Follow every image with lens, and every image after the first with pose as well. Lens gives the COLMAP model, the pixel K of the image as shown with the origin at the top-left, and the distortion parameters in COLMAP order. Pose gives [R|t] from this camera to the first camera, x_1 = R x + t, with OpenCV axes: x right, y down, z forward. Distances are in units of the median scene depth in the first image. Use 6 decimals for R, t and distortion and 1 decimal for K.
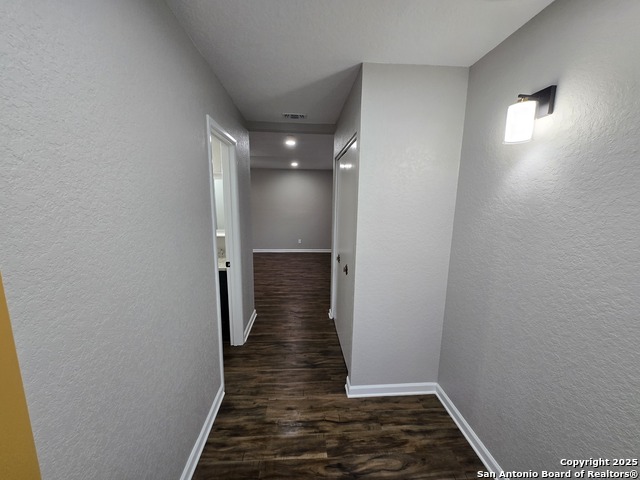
lens RADIAL K [[250.6, 0, 318.6], [0, 250.6, 241.3], [0, 0, 1]] dist [0.003553, -0.001249]
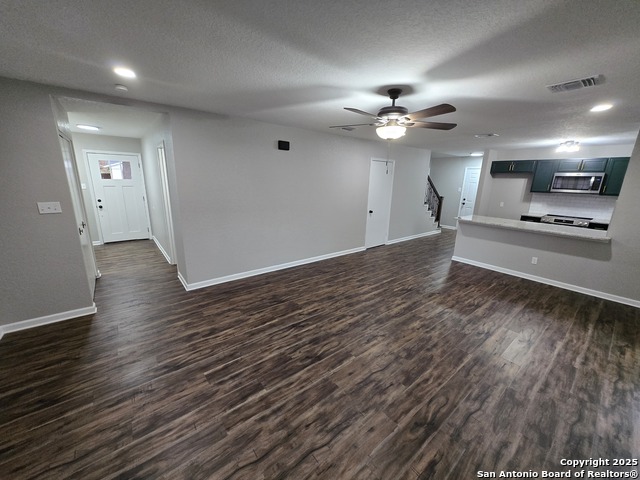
lens RADIAL K [[250.6, 0, 316.6], [0, 250.6, 241.7], [0, 0, 1]] dist [0.003553, -0.001249]
pose [[-0.825678, 0.106103, -0.554074, -0.099005], [-0.124663, 0.923557, 0.362630, -0.258741], [0.550196, 0.368488, -0.749334, 1.490473]]
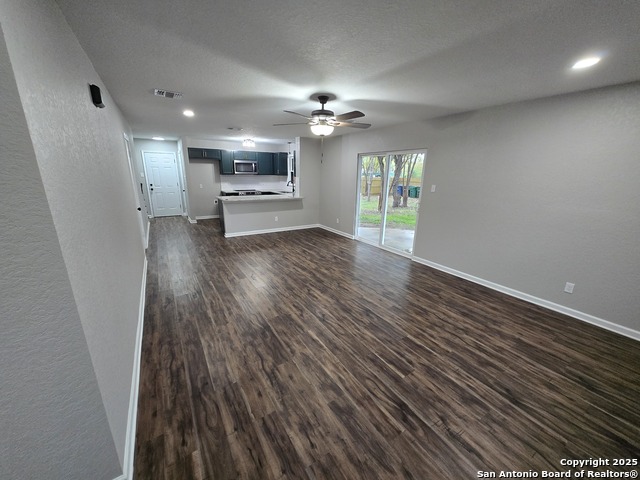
lens RADIAL K [[250.6, 0, 317.4], [0, 250.6, 240.9], [0, 0, 1]] dist [0.003553, -0.001249]
pose [[0.470205, 0.233109, -0.851215, 0.086855], [-0.155032, 0.971306, 0.180359, -0.130481], [0.868834, 0.047160, 0.492853, 0.768853]]
